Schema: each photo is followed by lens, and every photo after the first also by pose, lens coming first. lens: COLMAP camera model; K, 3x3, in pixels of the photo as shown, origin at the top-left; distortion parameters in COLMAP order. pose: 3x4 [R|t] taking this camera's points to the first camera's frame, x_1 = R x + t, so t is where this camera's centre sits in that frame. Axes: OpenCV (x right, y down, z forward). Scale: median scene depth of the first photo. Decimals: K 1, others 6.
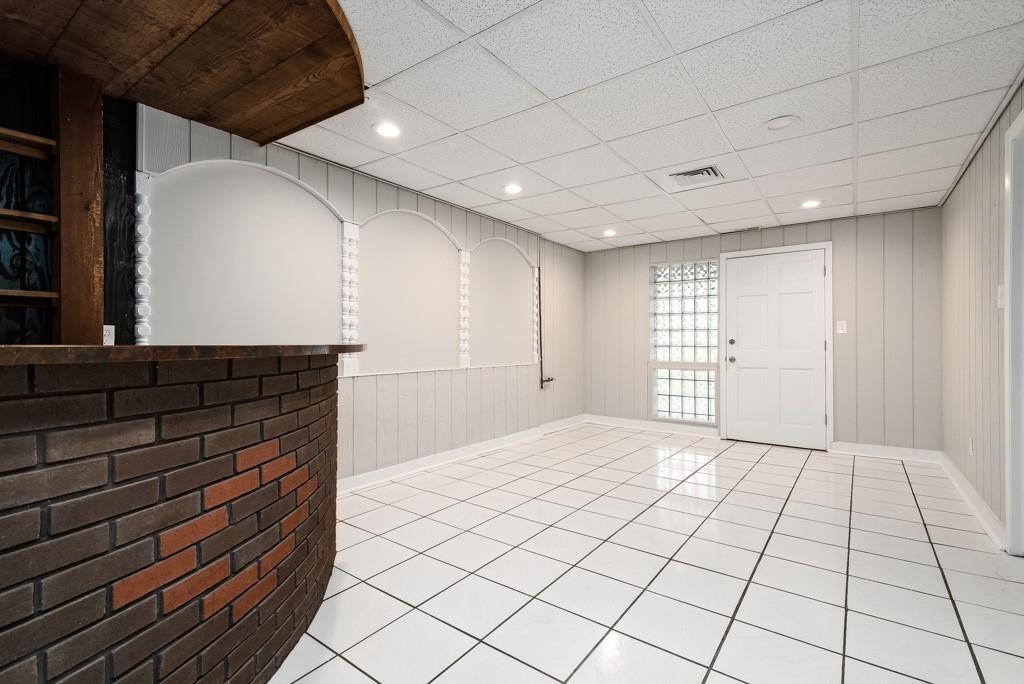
lens RADIAL K [[467.2, 0, 512.0], [0, 467.2, 342.0], [0, 0, 1]] dist [0.018217, 0.000109]
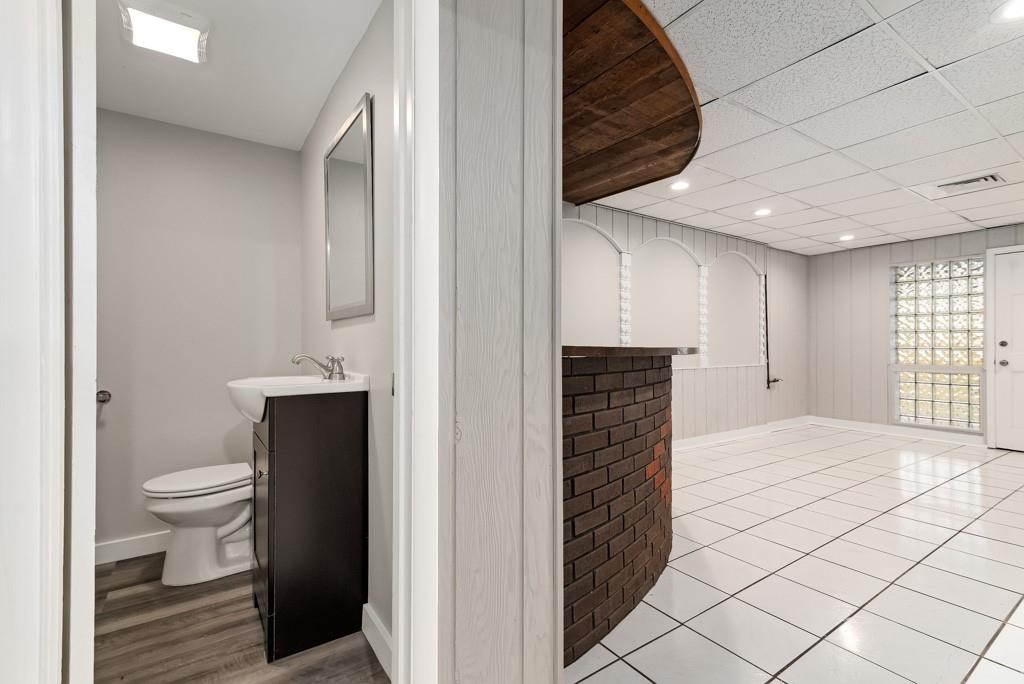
lens RADIAL K [[461.5, 0, 505.9], [0, 461.5, 344.8], [0, 0, 1]] dist [0.002799, 0.000129]
pose [[0.939477, -0.004458, -0.342582, -0.138744], [0.004138, 0.999990, -0.001667, -0.000419], [0.342586, 0.000148, 0.939487, -0.193529]]
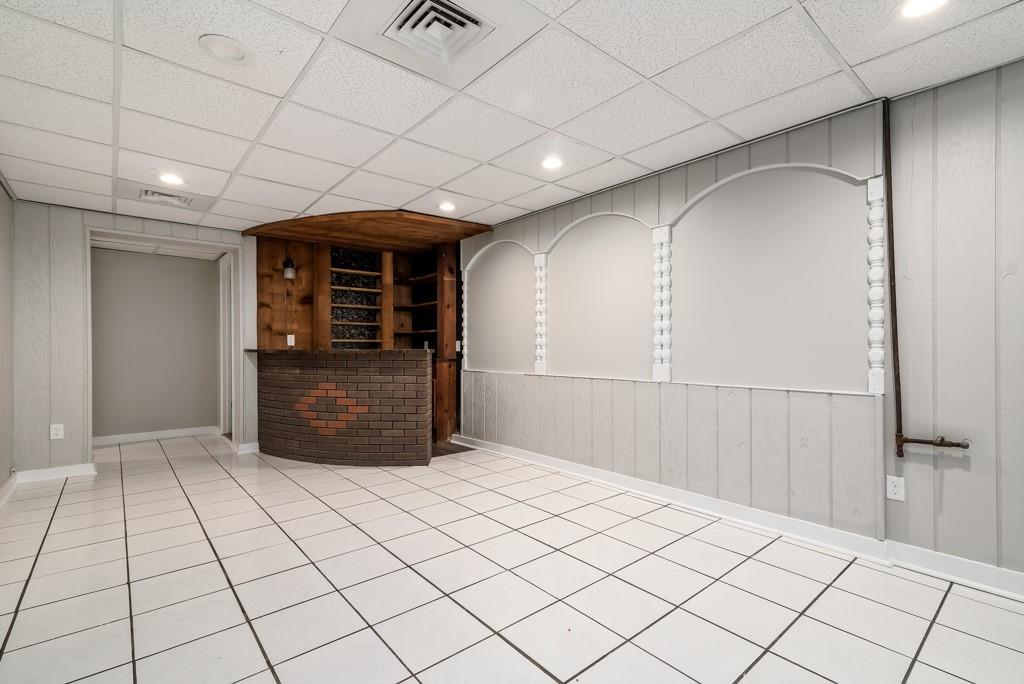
lens RADIAL K [[461.5, 0, 505.9], [0, 461.5, 344.8], [0, 0, 1]] dist [0.002799, 0.000129]
pose [[-0.243363, -0.004211, -0.969926, 0.560952], [0.007959, 0.999948, -0.006338, -0.000333], [0.969903, -0.009262, -0.243317, 0.768551]]
